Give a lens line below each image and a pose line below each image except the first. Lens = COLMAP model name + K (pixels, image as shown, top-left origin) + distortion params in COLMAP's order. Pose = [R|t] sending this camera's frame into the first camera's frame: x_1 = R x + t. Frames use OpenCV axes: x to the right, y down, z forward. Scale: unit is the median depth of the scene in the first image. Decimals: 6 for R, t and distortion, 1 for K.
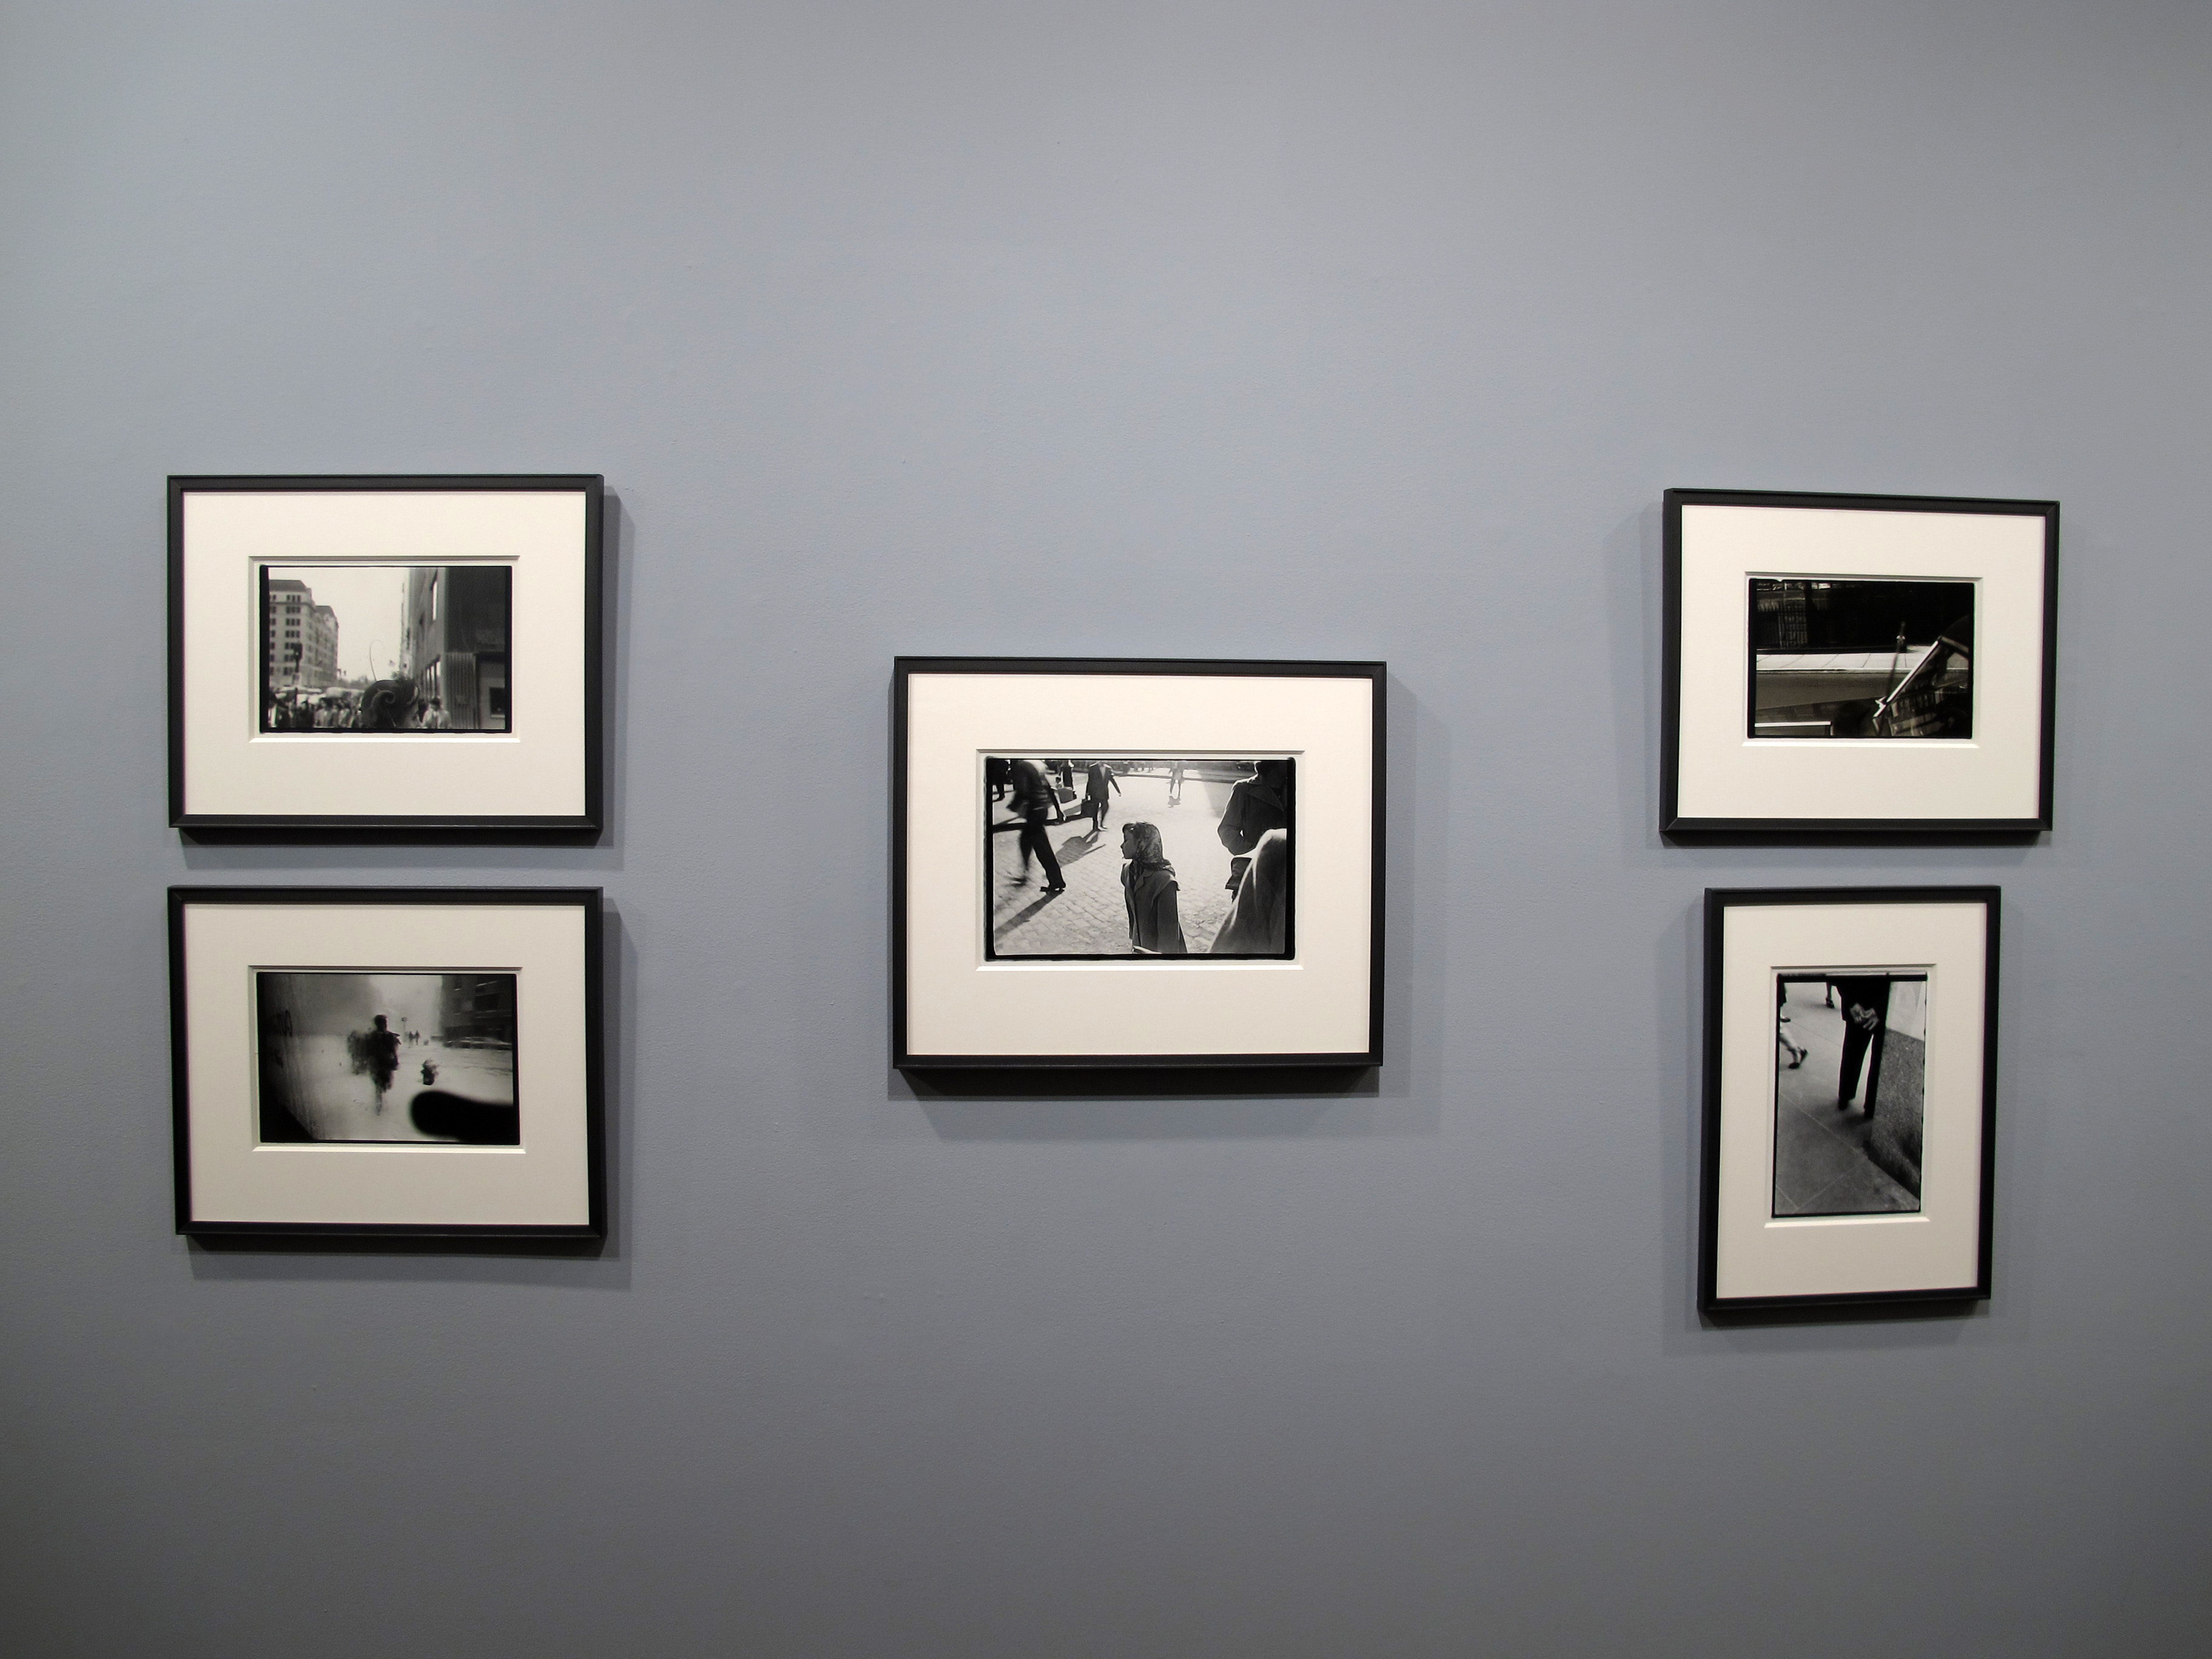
lens RADIAL K [[1841.4, 0, 1086.0], [0, 1841.4, 807.8], [0, 0, 1]] dist [-0.147653, 0.111950]
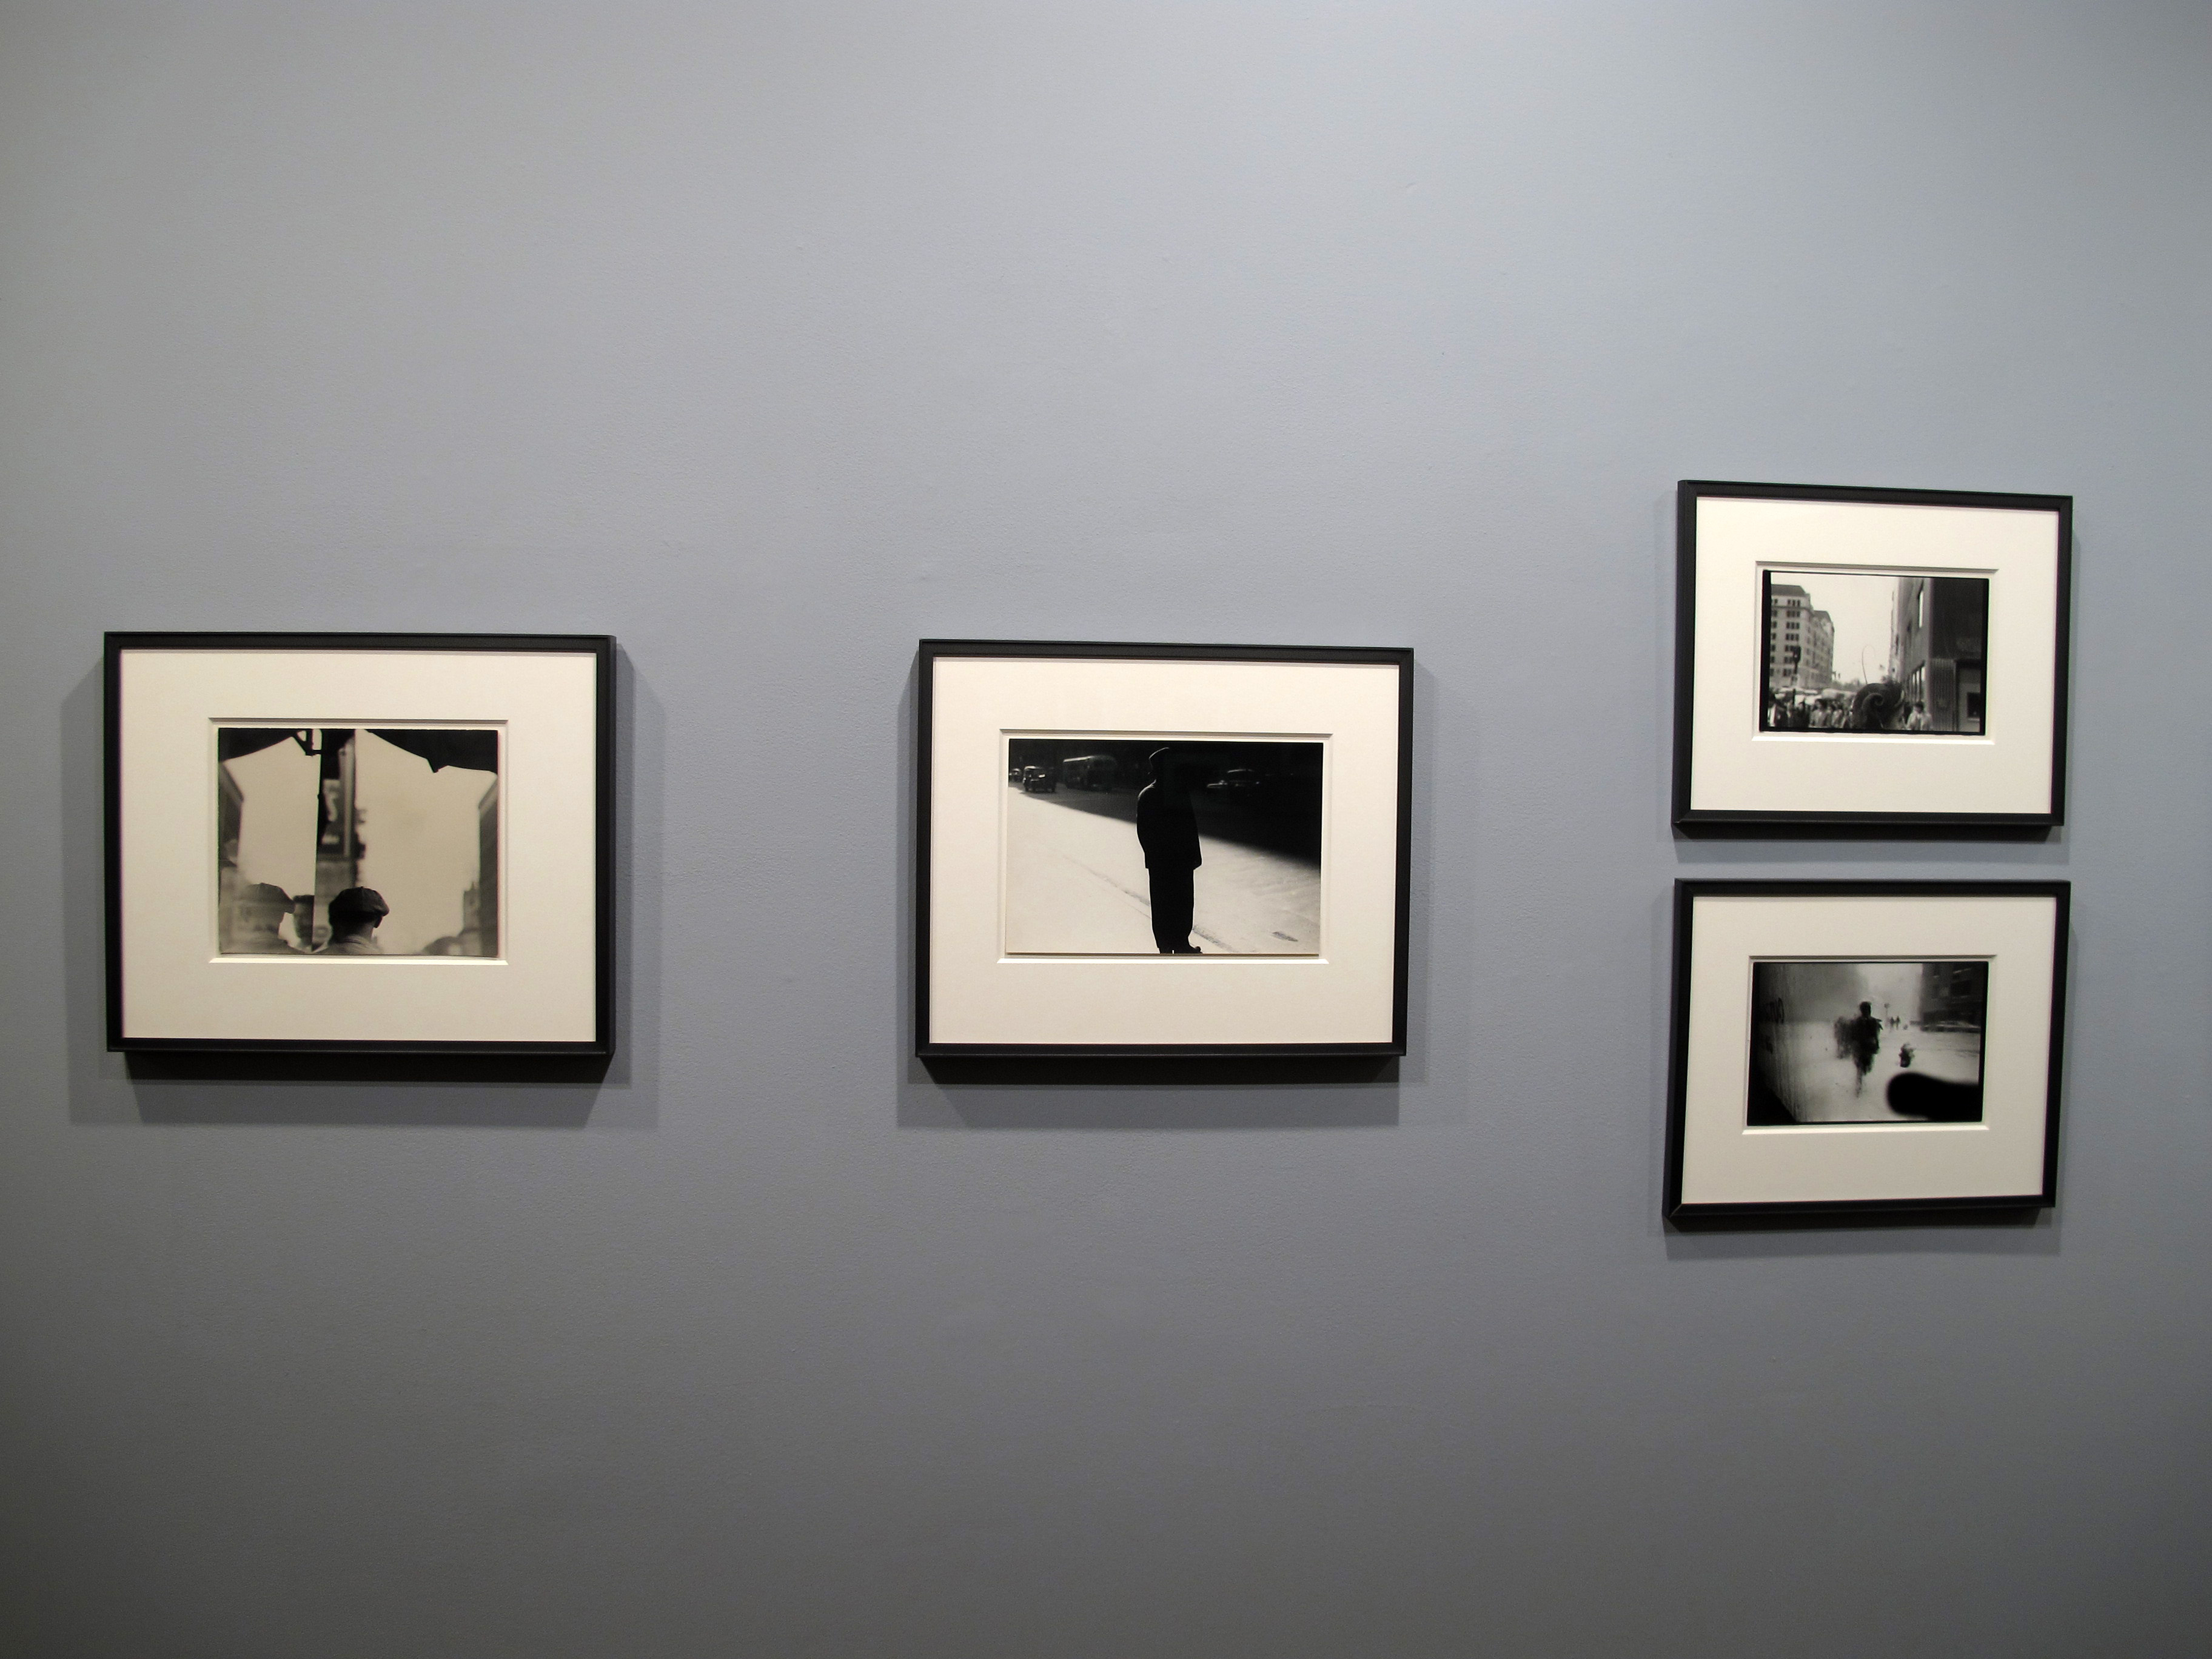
lens RADIAL K [[1841.4, 0, 1118.6], [0, 1841.4, 817.3], [0, 0, 1]] dist [-0.147653, 0.111950]
pose [[0.999929, 0.007772, 0.009044, -0.571156], [-0.007879, 0.999898, 0.011942, -0.001206], [-0.008950, -0.012013, 0.999888, -0.030618]]
